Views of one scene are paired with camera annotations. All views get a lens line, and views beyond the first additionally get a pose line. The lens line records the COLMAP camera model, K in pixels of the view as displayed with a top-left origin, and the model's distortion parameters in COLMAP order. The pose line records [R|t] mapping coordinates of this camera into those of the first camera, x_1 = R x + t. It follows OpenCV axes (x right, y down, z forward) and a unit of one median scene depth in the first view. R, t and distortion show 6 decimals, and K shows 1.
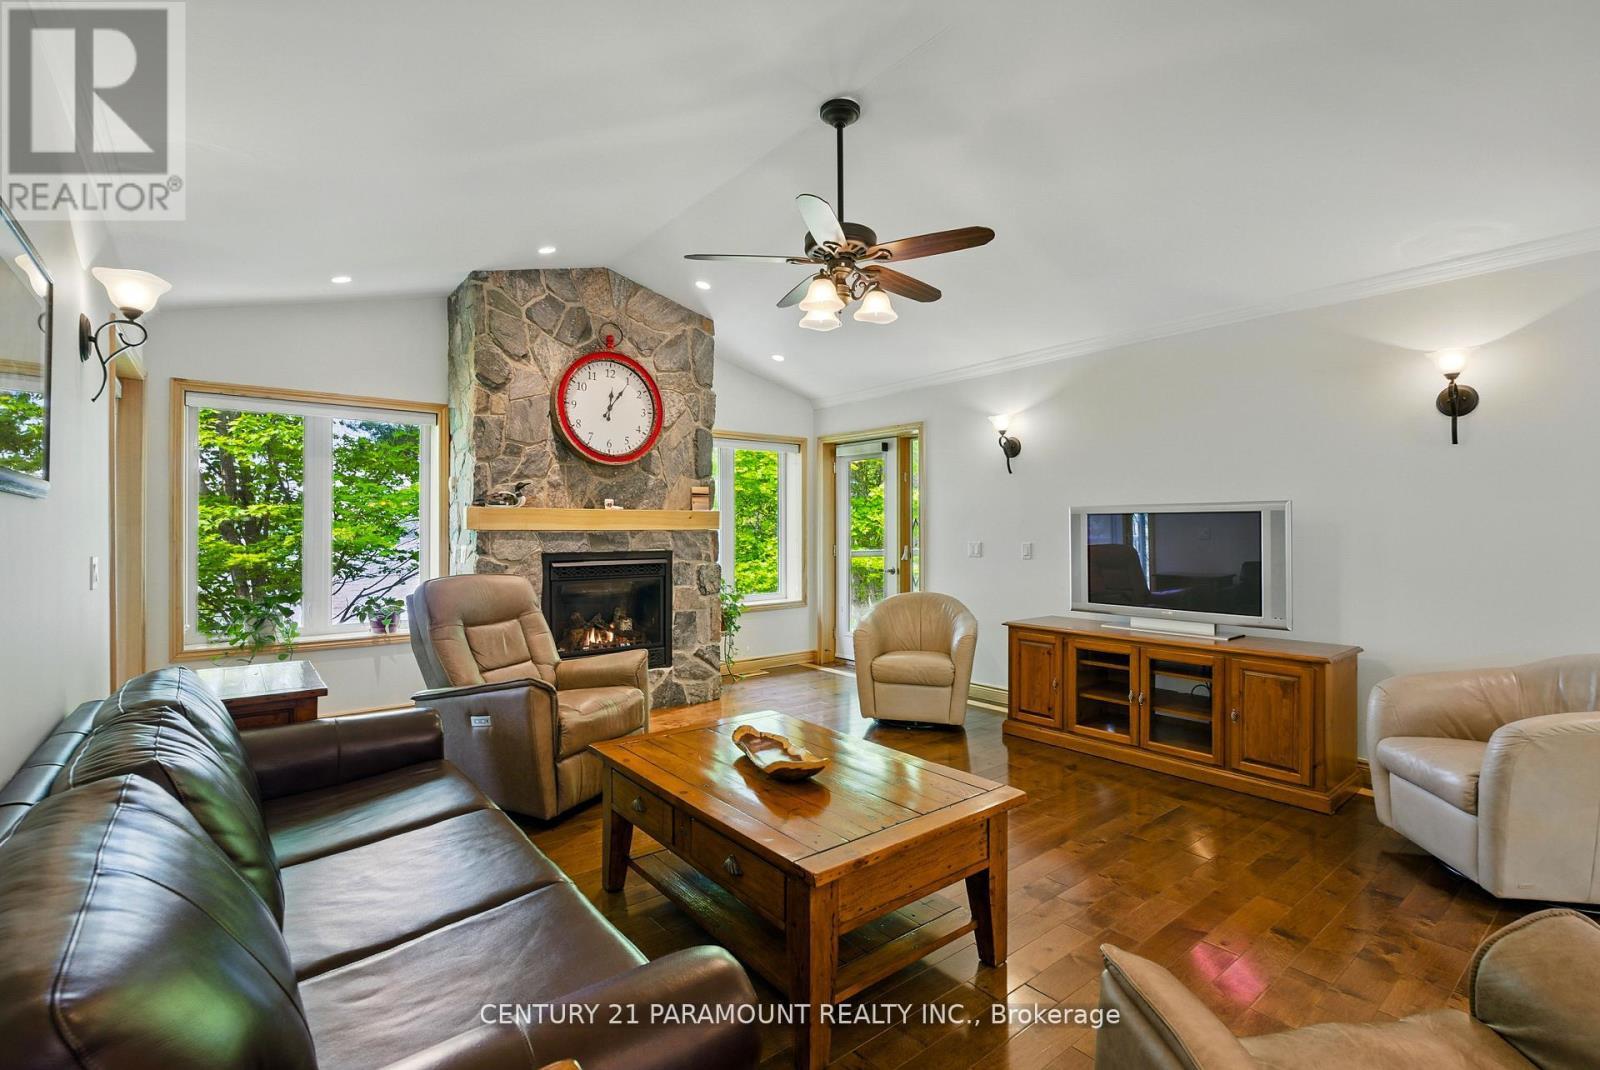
lens RADIAL K [[736.3, 0, 791.2], [0, 736.3, 524.2], [0, 0, 1]] dist [-0.001071, 0.000327]
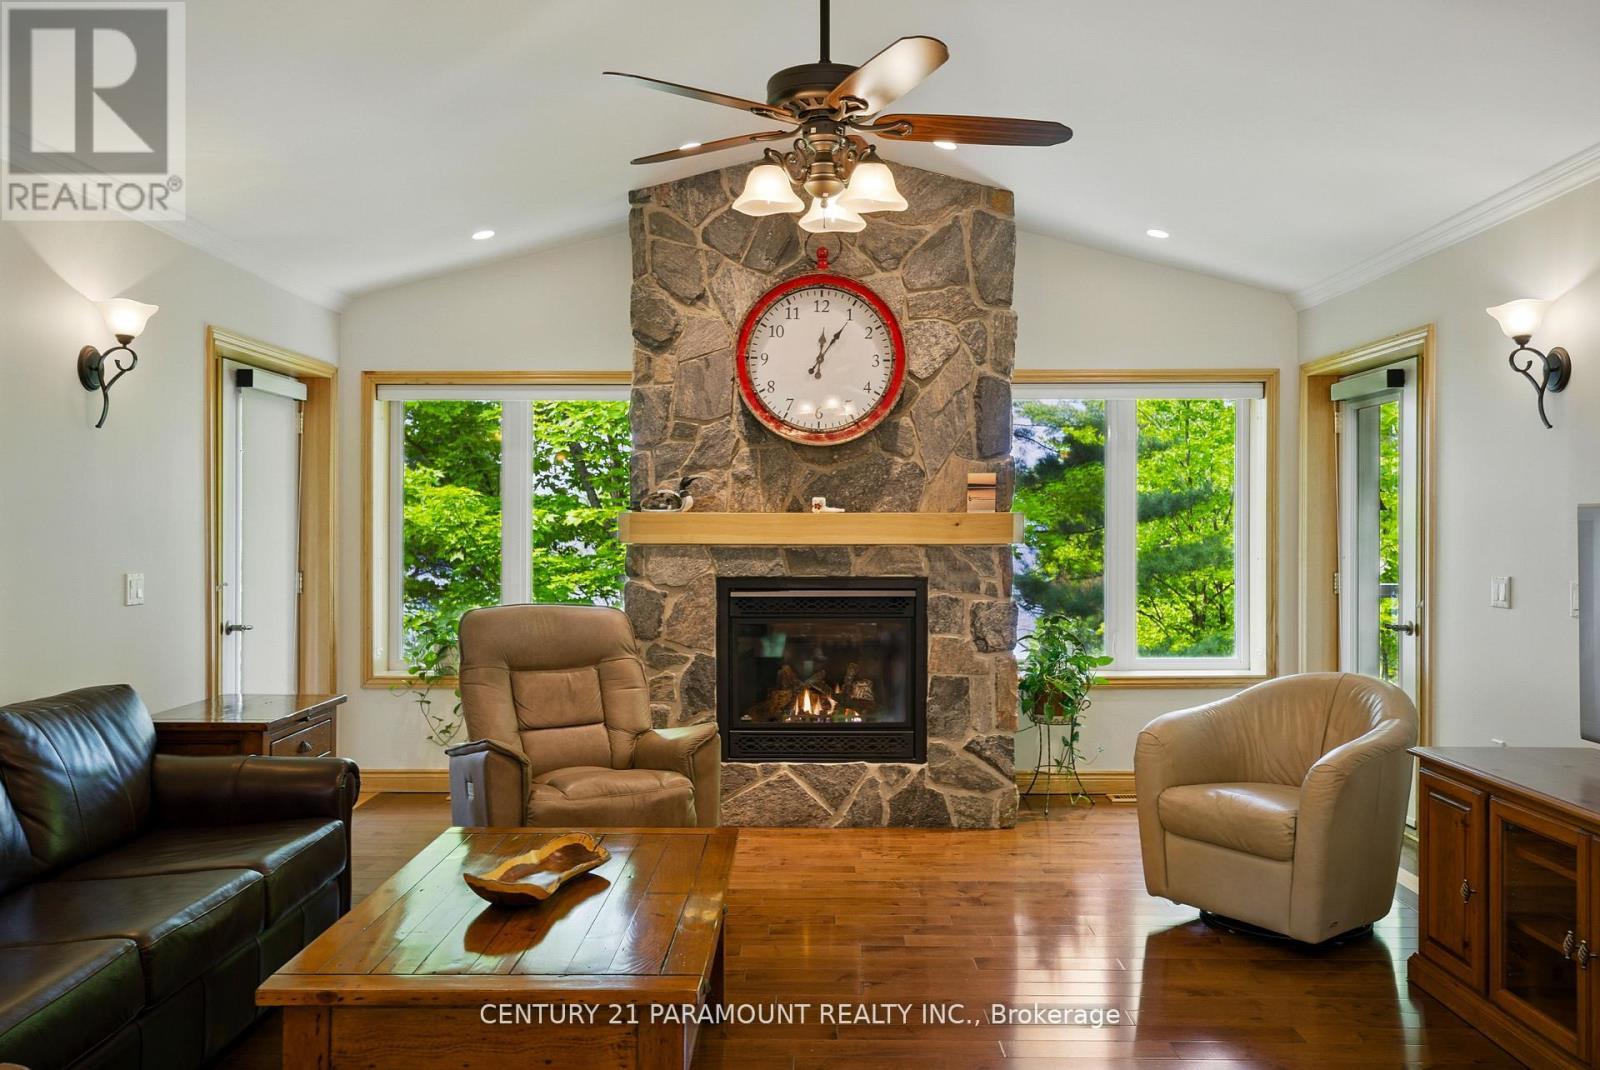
lens RADIAL K [[1287.6, 0, 802.7], [0, 1287.6, 530.1], [0, 0, 1]] dist [-0.004944, 0.055734]
pose [[0.781450, 0.004387, -0.623952, 0.457546], [0.003137, 0.999935, 0.010960, -0.017129], [0.623960, -0.010522, 0.781386, 0.088228]]
